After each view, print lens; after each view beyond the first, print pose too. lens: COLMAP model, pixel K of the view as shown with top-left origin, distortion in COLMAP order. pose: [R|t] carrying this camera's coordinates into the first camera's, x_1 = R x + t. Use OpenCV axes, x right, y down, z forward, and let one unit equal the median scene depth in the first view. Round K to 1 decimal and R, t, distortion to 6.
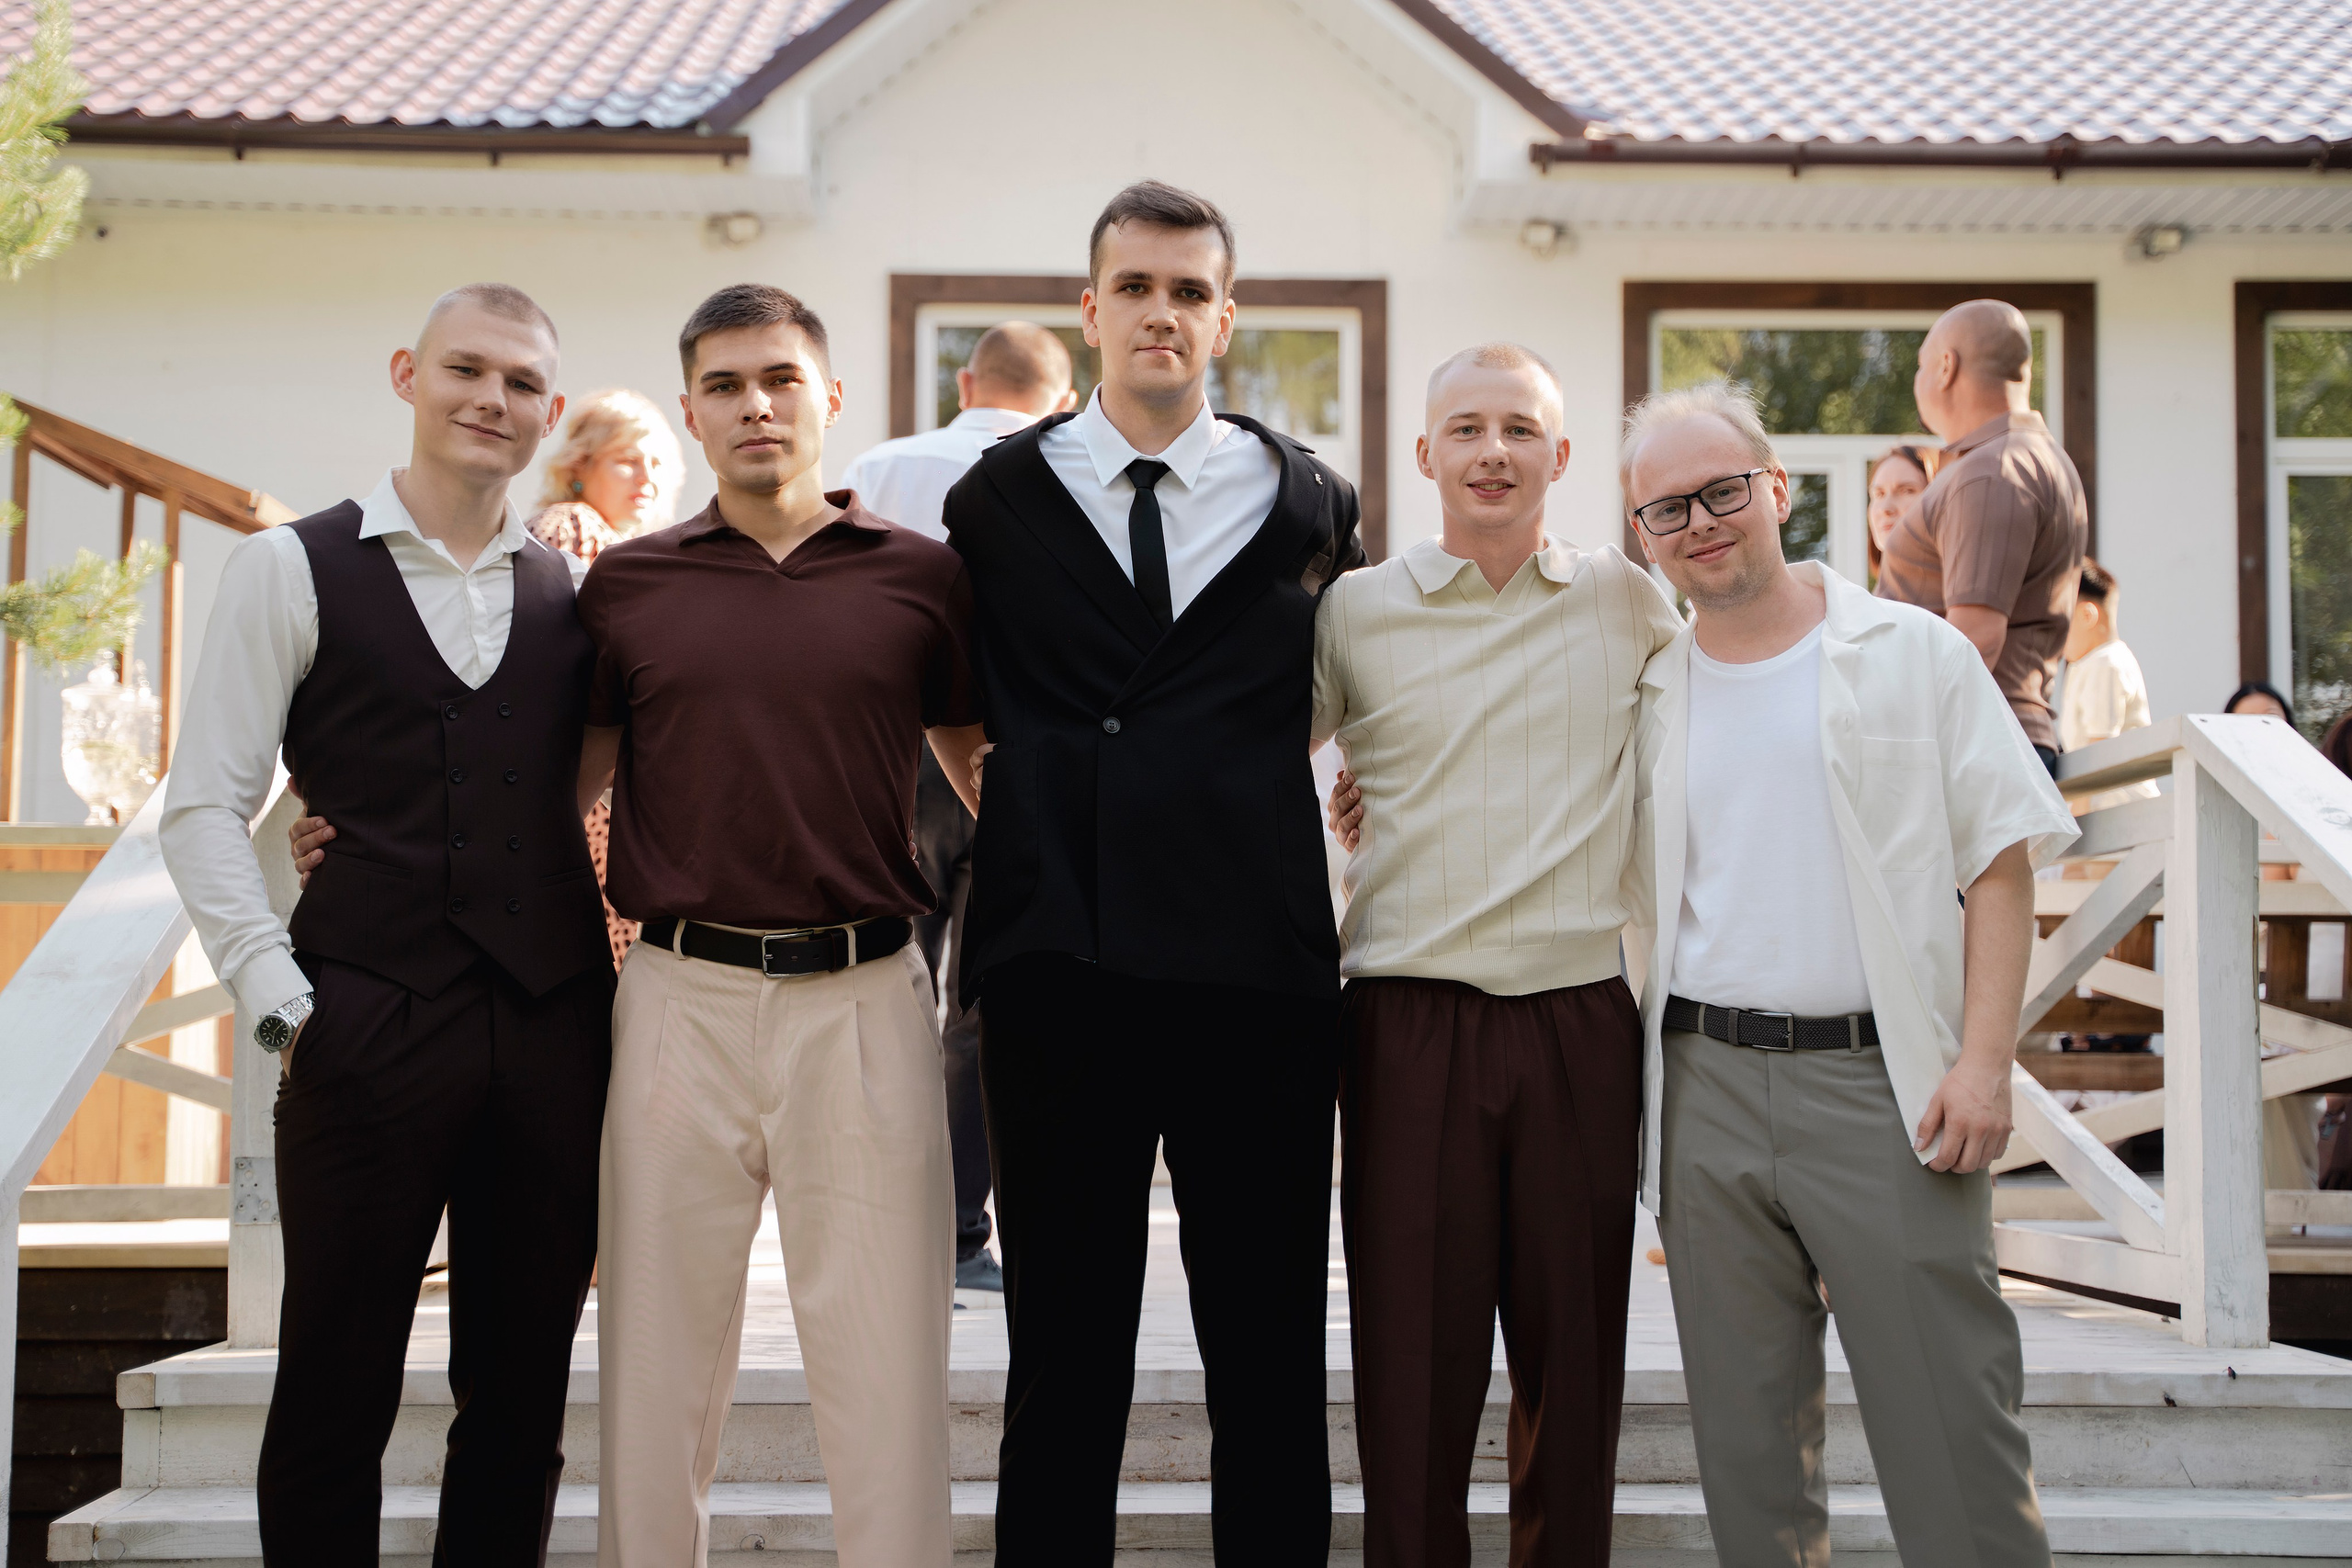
lens RADIAL K [[3456.3, 0, 1175.5], [0, 3456.3, 766.3], [0, 0, 1]] dist [0.148268, 0.000000]
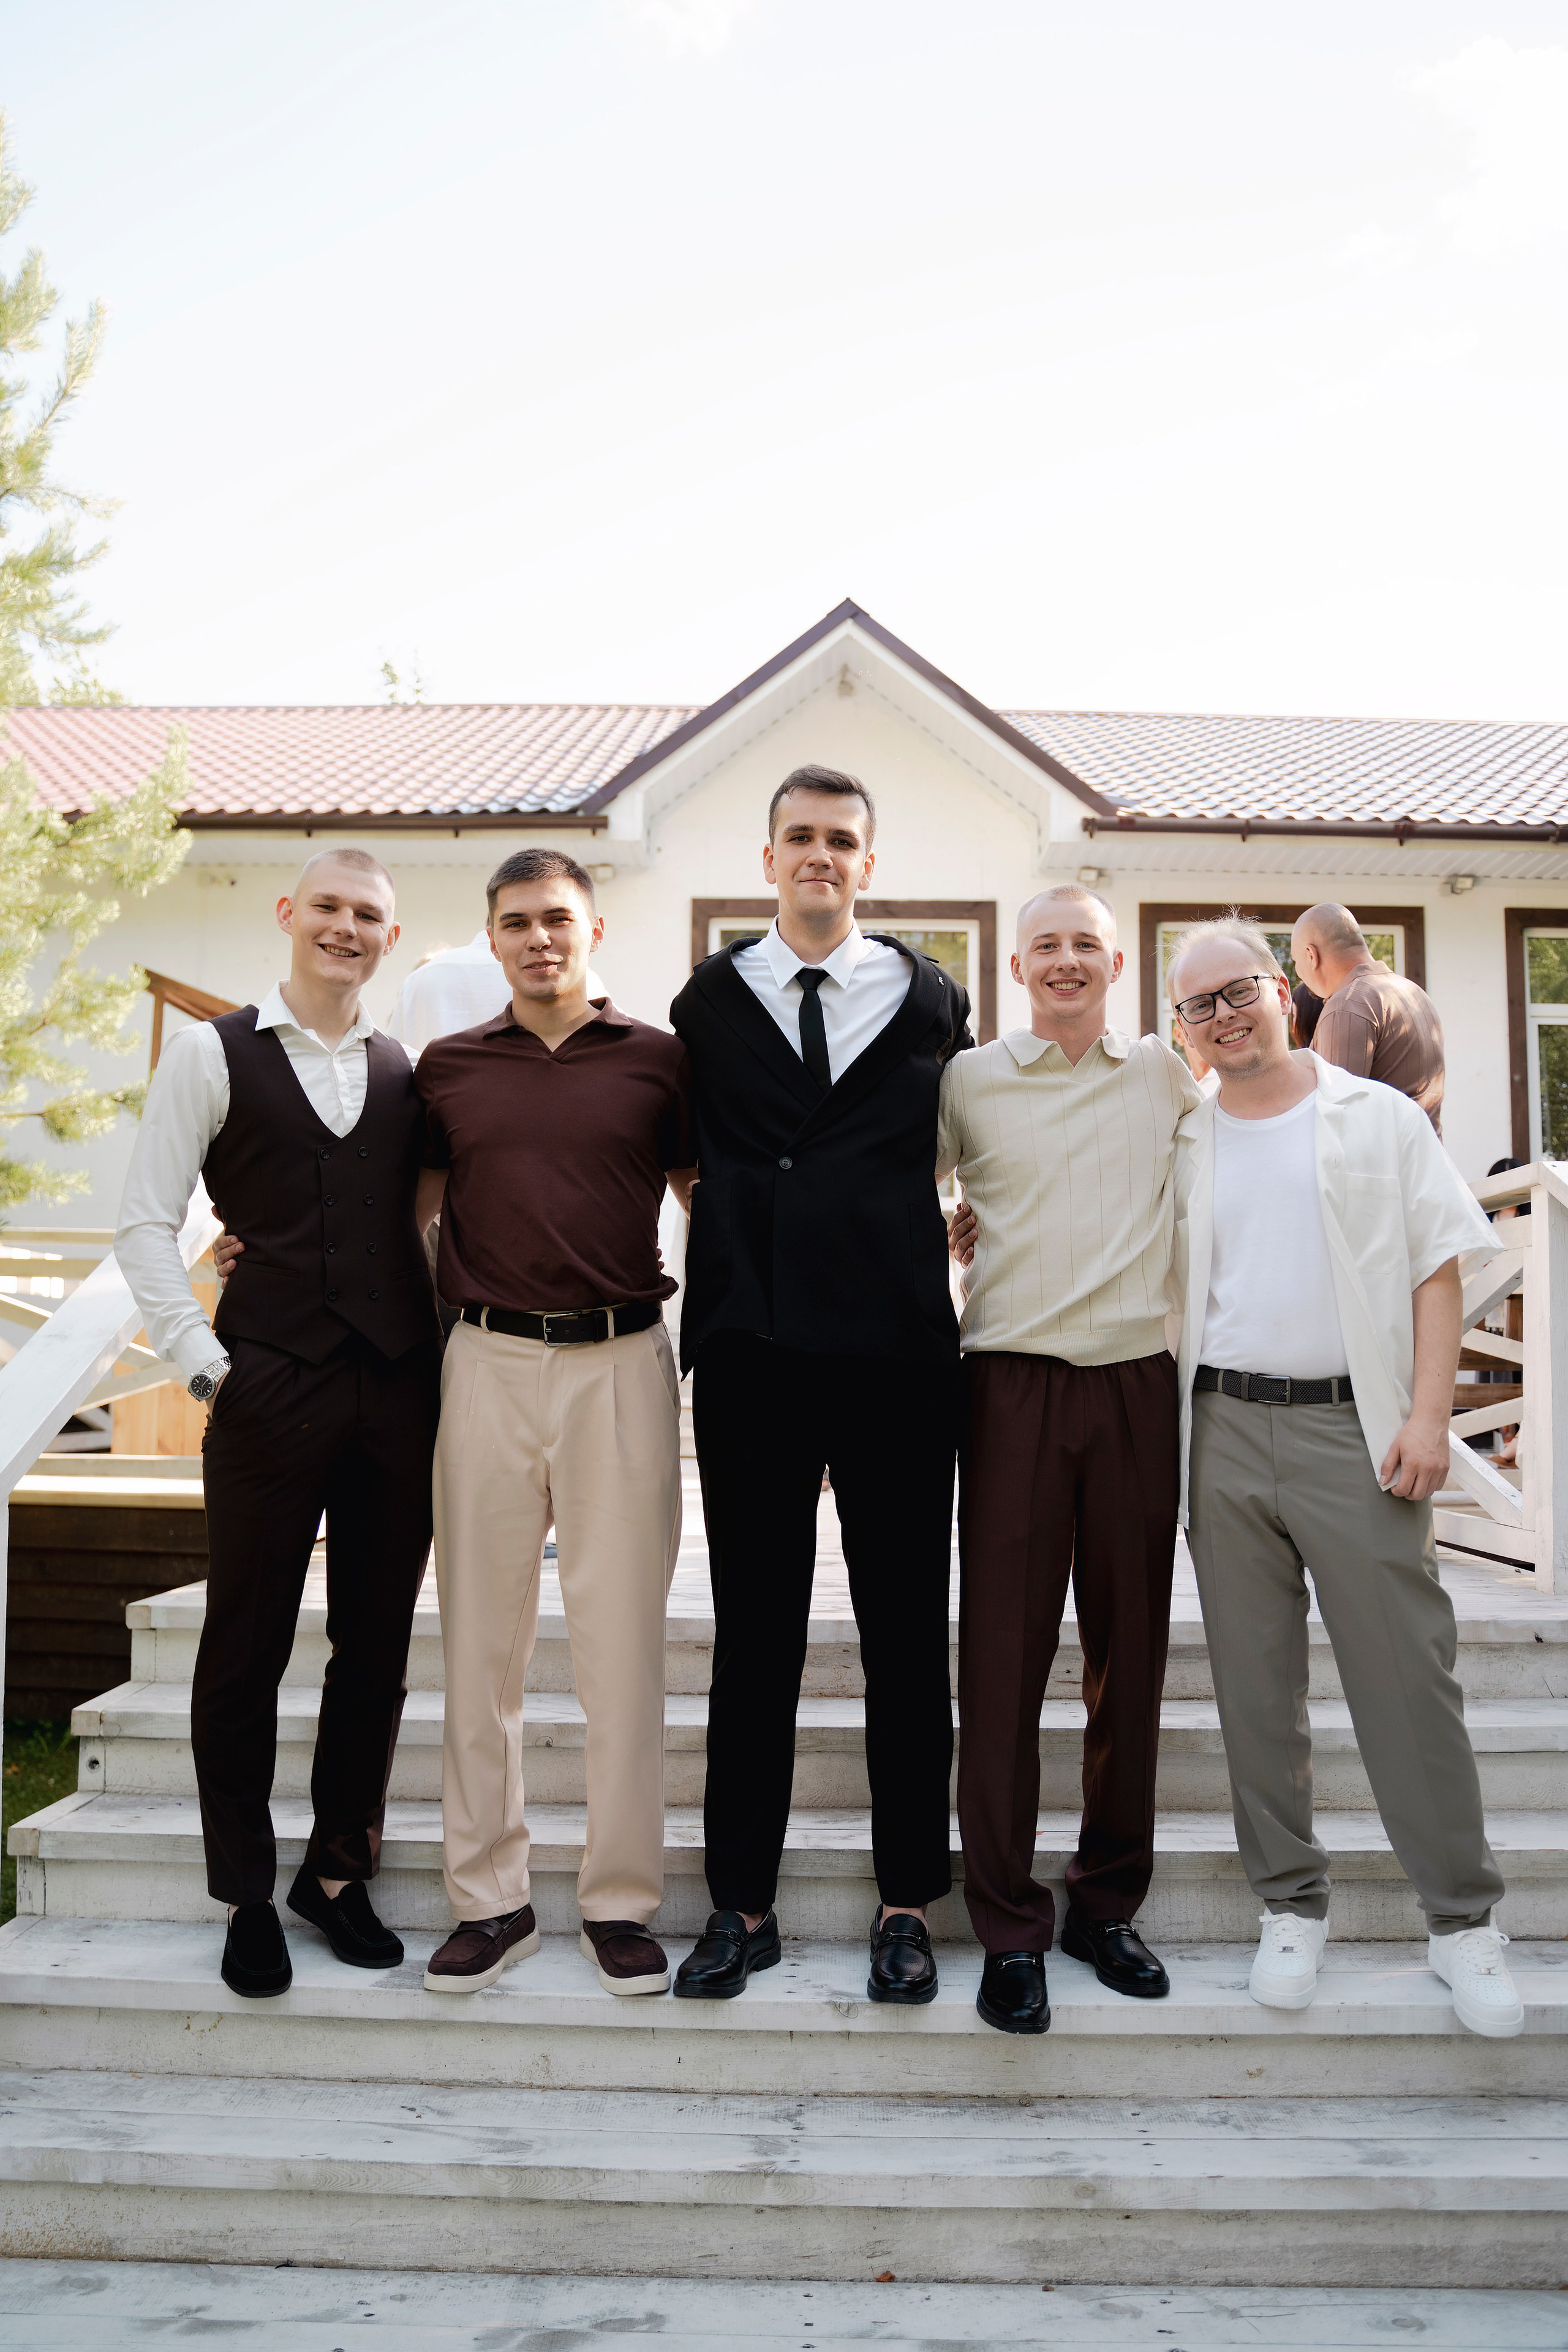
lens RADIAL K [[2019.0, 0, 781.1], [0, 2019.0, 1121.8], [0, 0, 1]] dist [-0.075543, 0.017471]
pose [[0.998929, 0.000269, -0.046276, 0.011105], [-0.002067, 0.999245, -0.038799, 0.001411], [0.046230, 0.038853, 0.998175, 0.150179]]
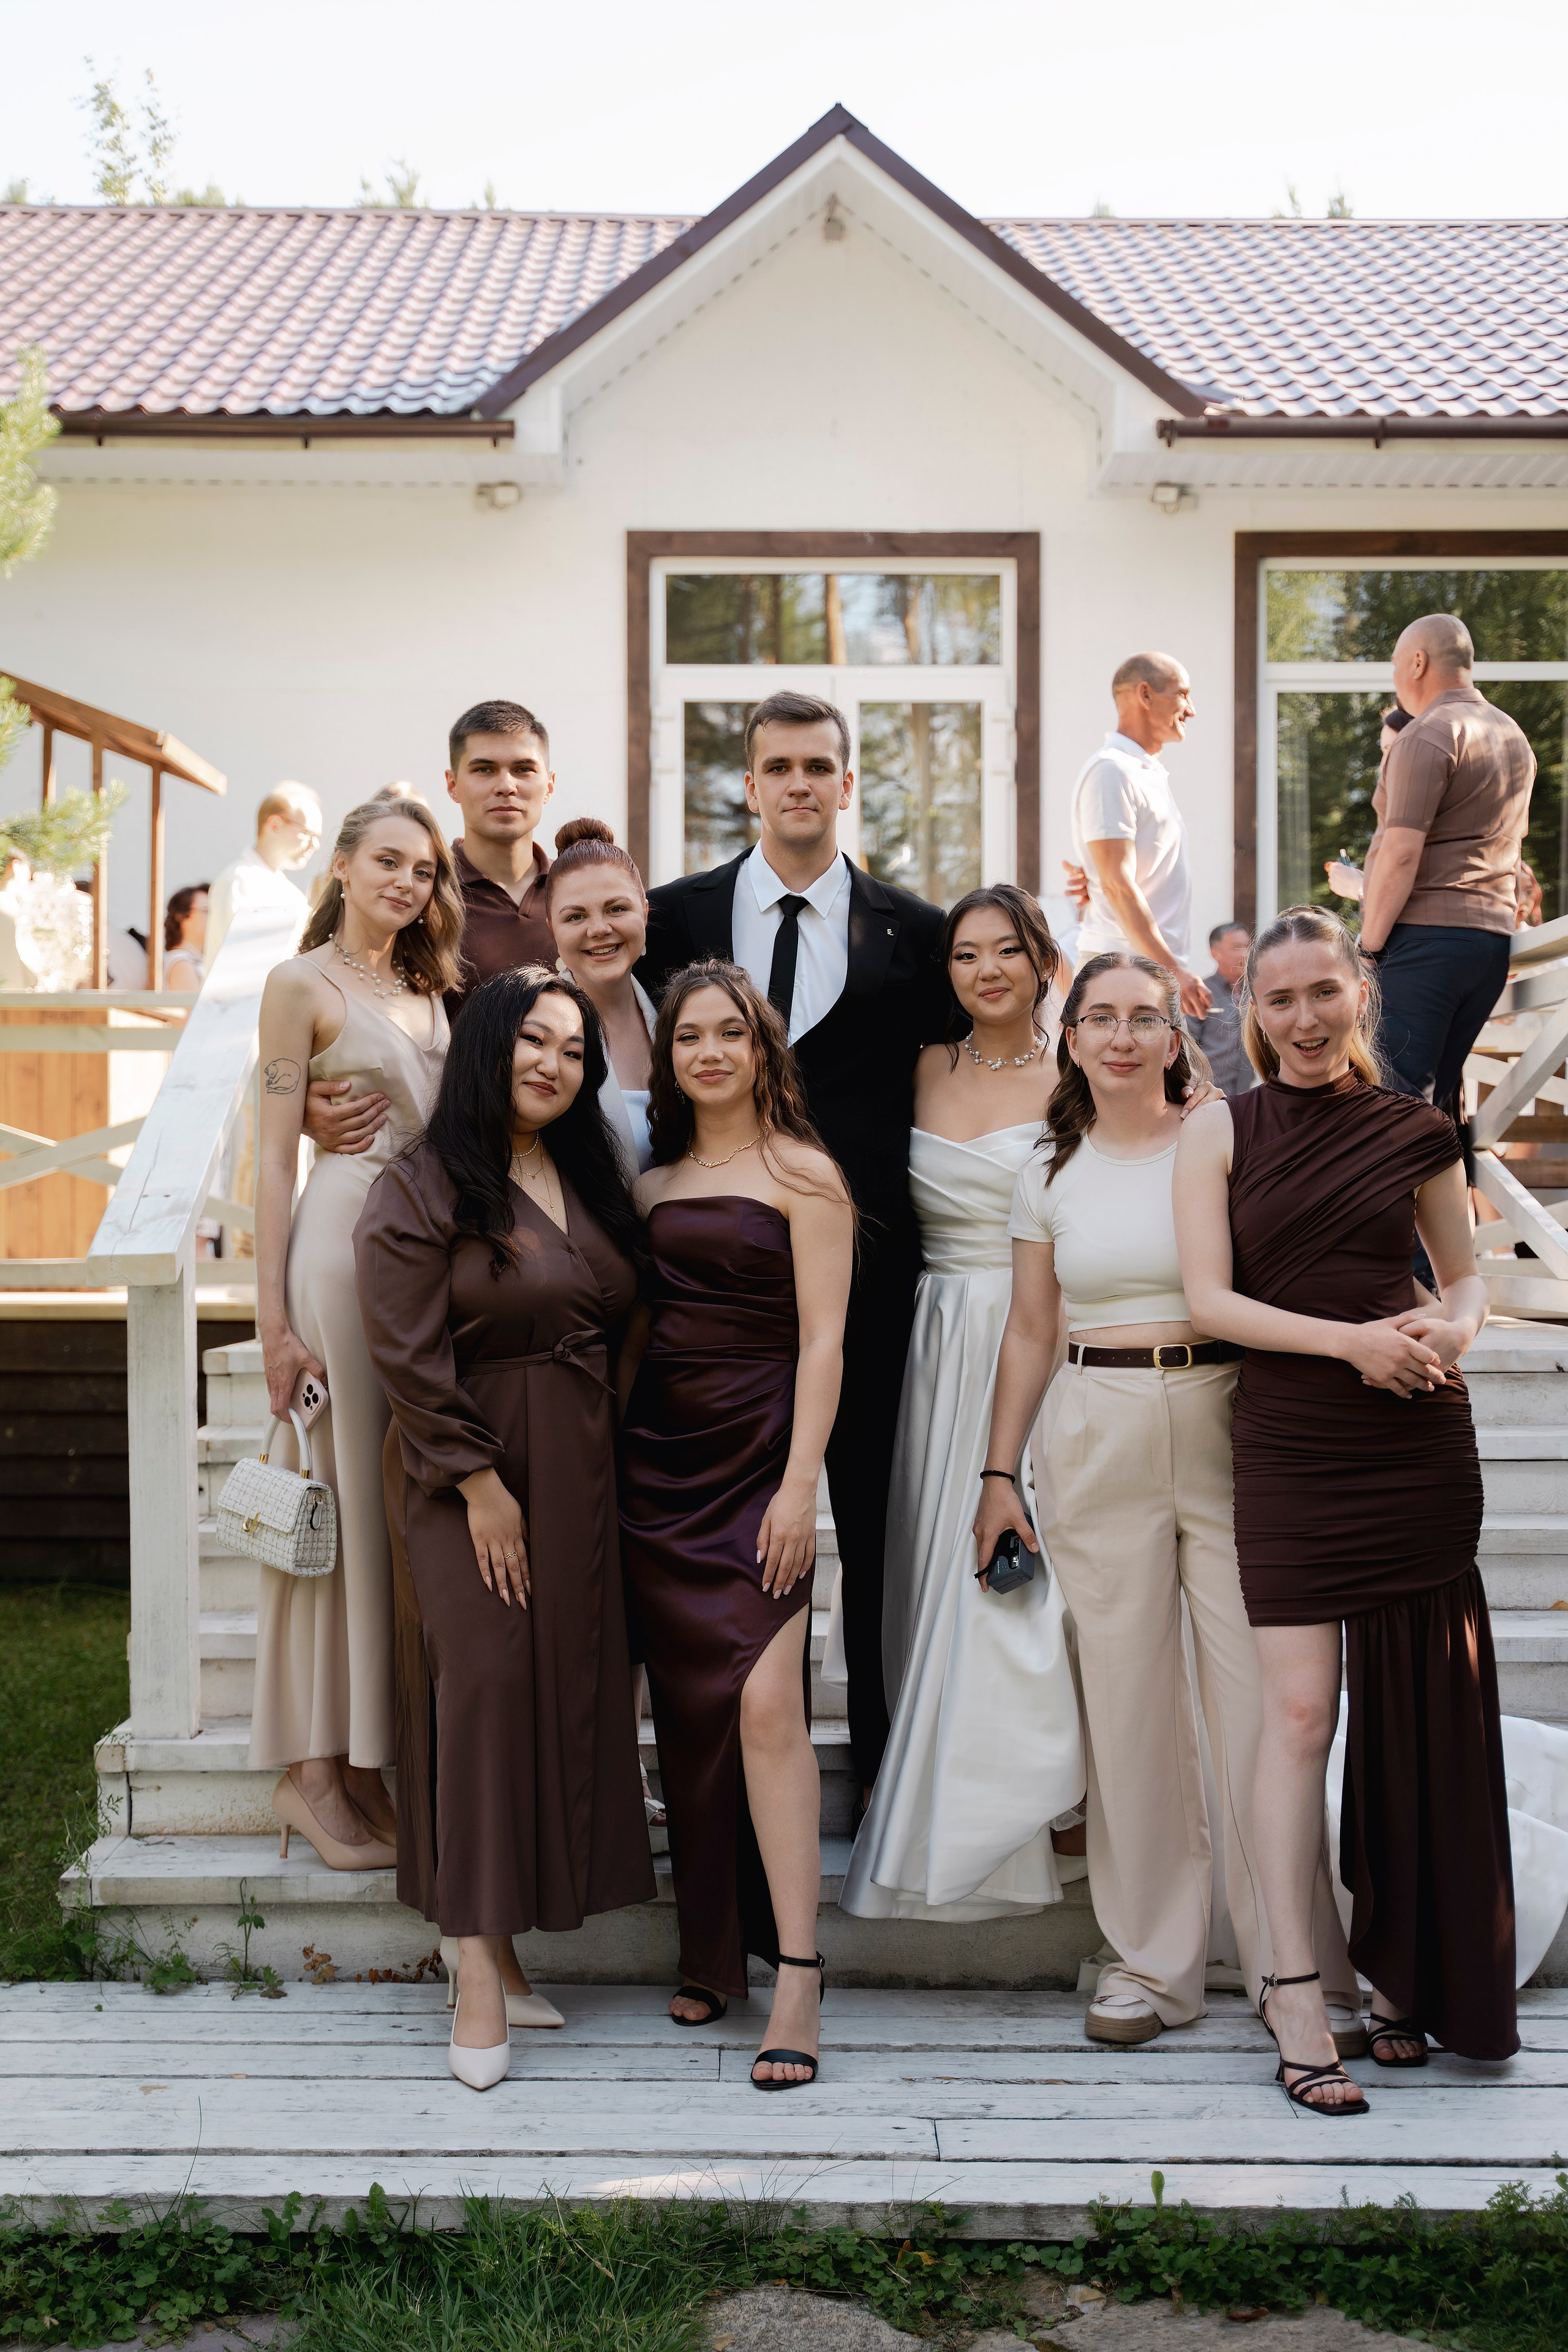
lens RADIAL K [[3116.6, 0, 823.9], [0, 3116.6, 1229.1], [0, 0, 1]] dist [0.027410, 0.000000]
pose [[0.999963, -0.003870, -0.007635, -0.019381], [0.004566, 0.995618, 0.093407, -0.004408], [0.007240, -0.093439, 0.995599, -0.299281]]
